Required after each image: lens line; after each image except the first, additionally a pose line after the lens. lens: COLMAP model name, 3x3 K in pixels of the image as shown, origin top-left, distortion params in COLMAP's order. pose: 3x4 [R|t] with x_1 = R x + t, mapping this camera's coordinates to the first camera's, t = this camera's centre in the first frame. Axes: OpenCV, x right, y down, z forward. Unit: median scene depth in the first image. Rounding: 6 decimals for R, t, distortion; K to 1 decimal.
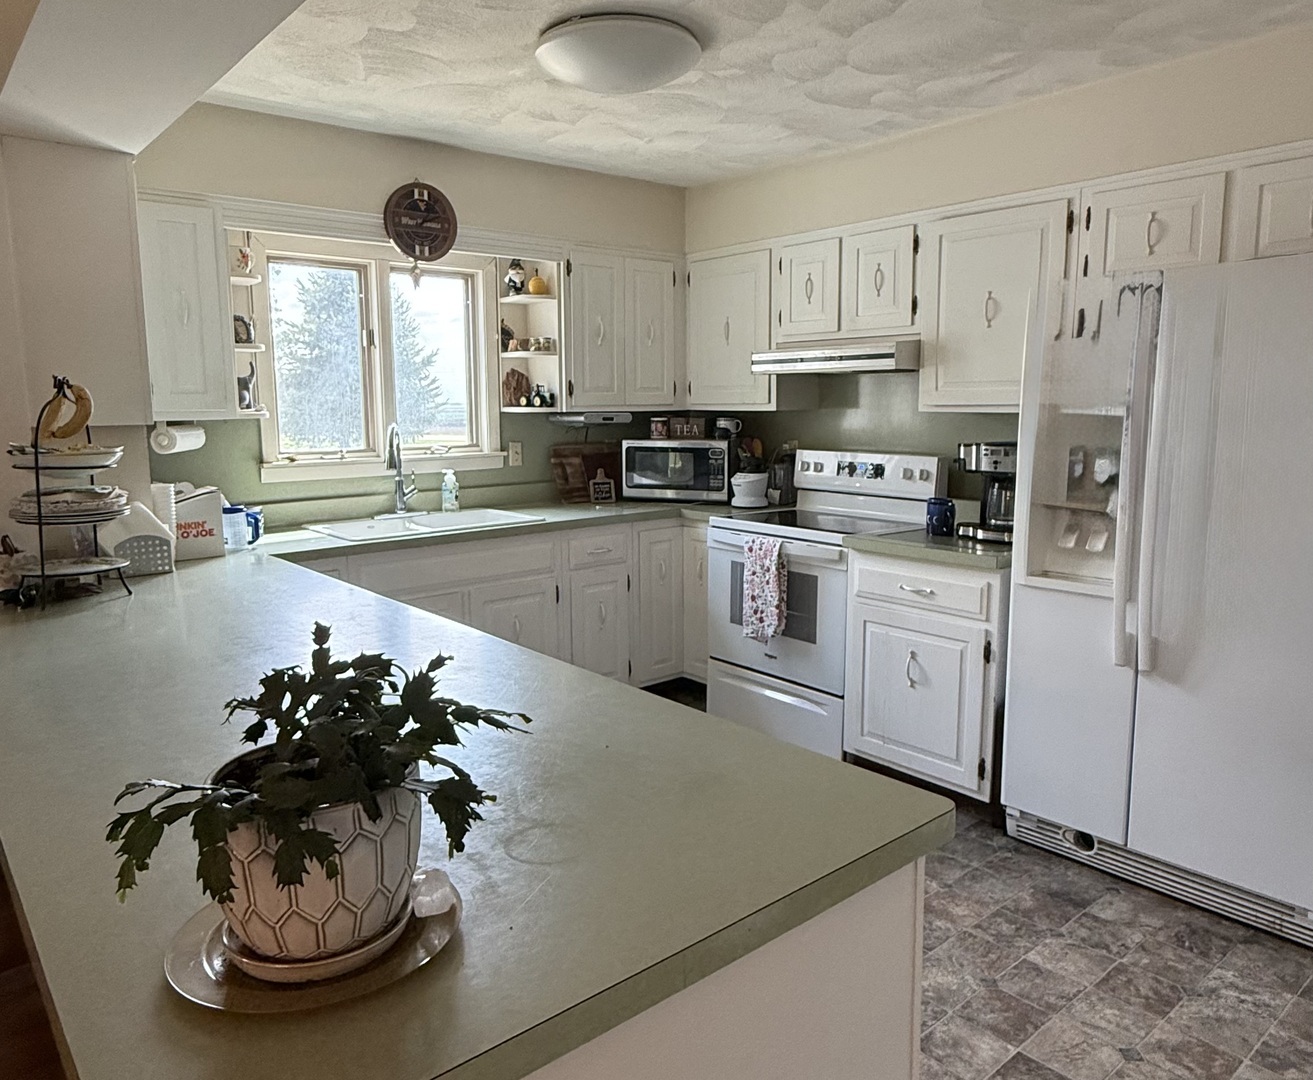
lens RADIAL K [[936.2, 0, 657.3], [0, 936.2, 534.5], [0, 0, 1]] dist [0.002062, 0.000022]
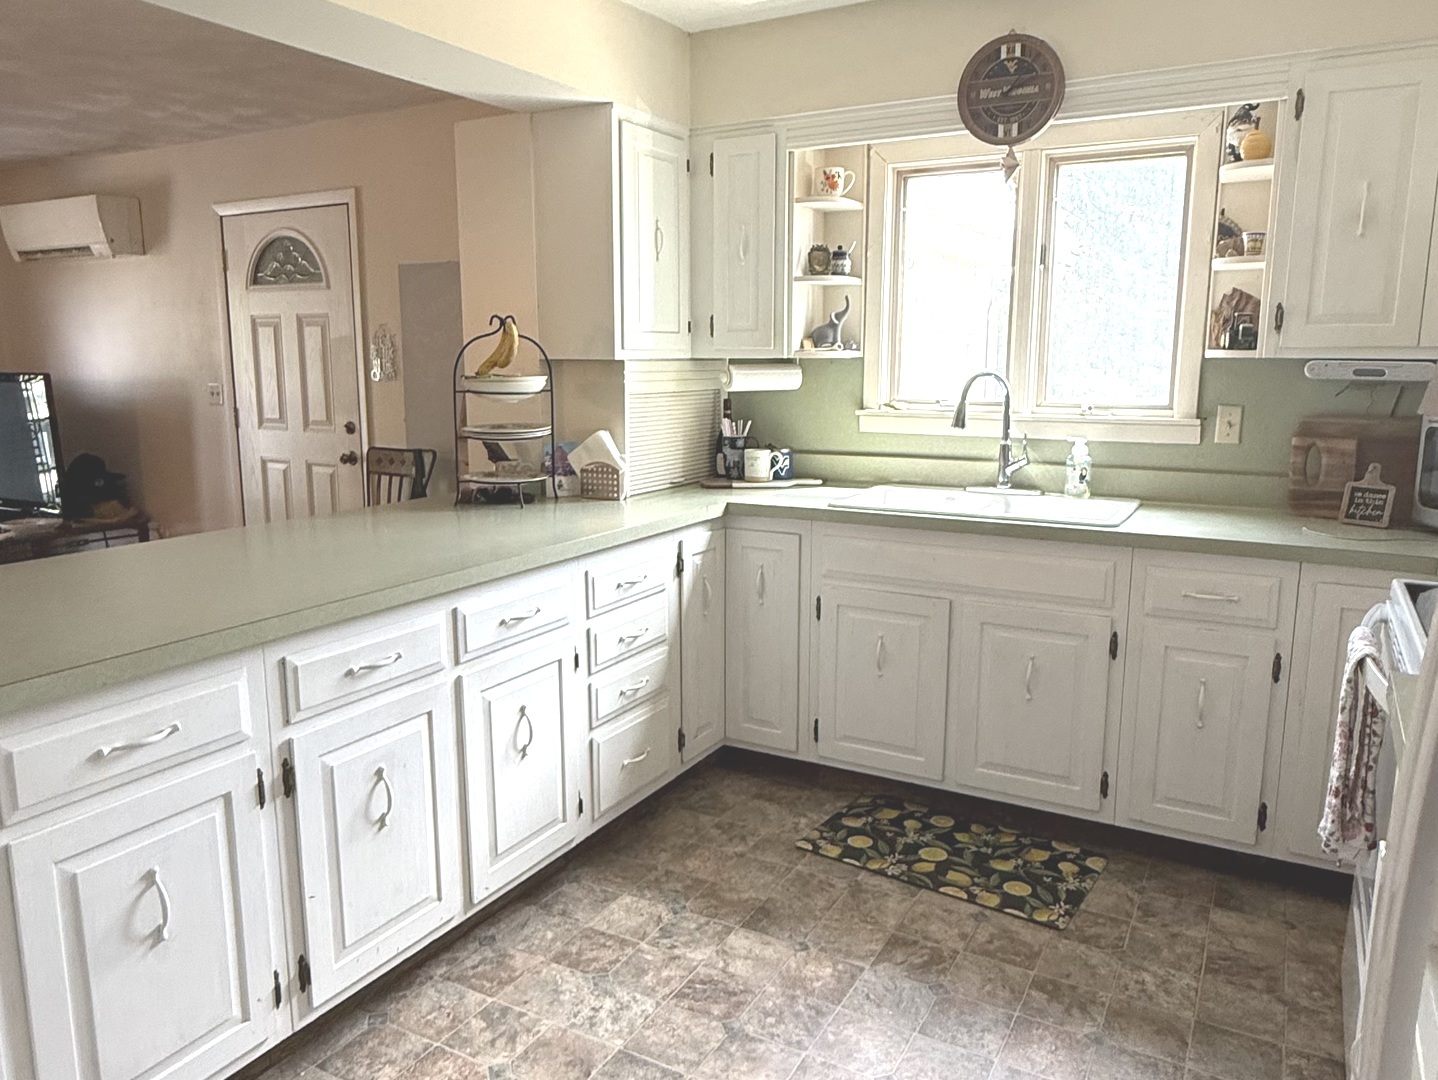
lens RADIAL K [[1035.1, 0, 715.1], [0, 1035.1, 532.9], [0, 0, 1]] dist [-0.006043, 0.007807]
pose [[0.343857, 0.169534, -0.923591, 0.457081], [-0.137309, 0.982073, 0.129148, -0.067758], [0.928929, 0.082409, 0.360971, 0.516988]]
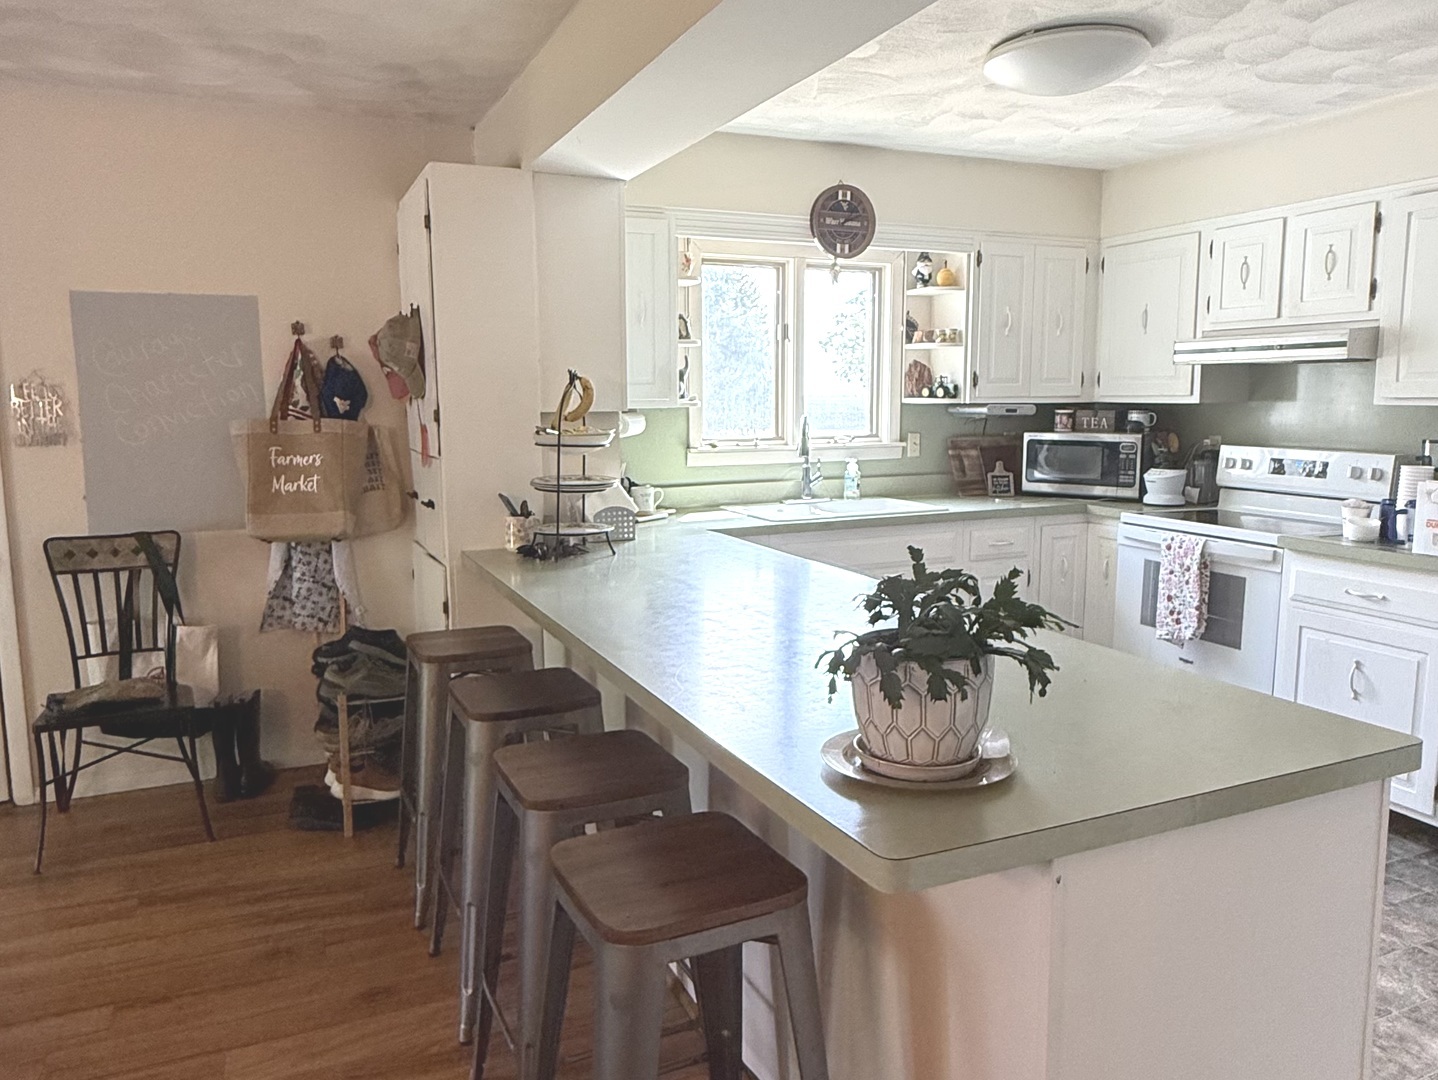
lens RADIAL K [[1035.1, 0, 715.1], [0, 1035.1, 532.9], [0, 0, 1]] dist [-0.006043, 0.007807]
pose [[0.960774, 0.039748, -0.274469, -0.056766], [-0.041859, 0.999122, -0.001834, 0.022793], [0.274155, 0.013251, 0.961594, -0.146422]]
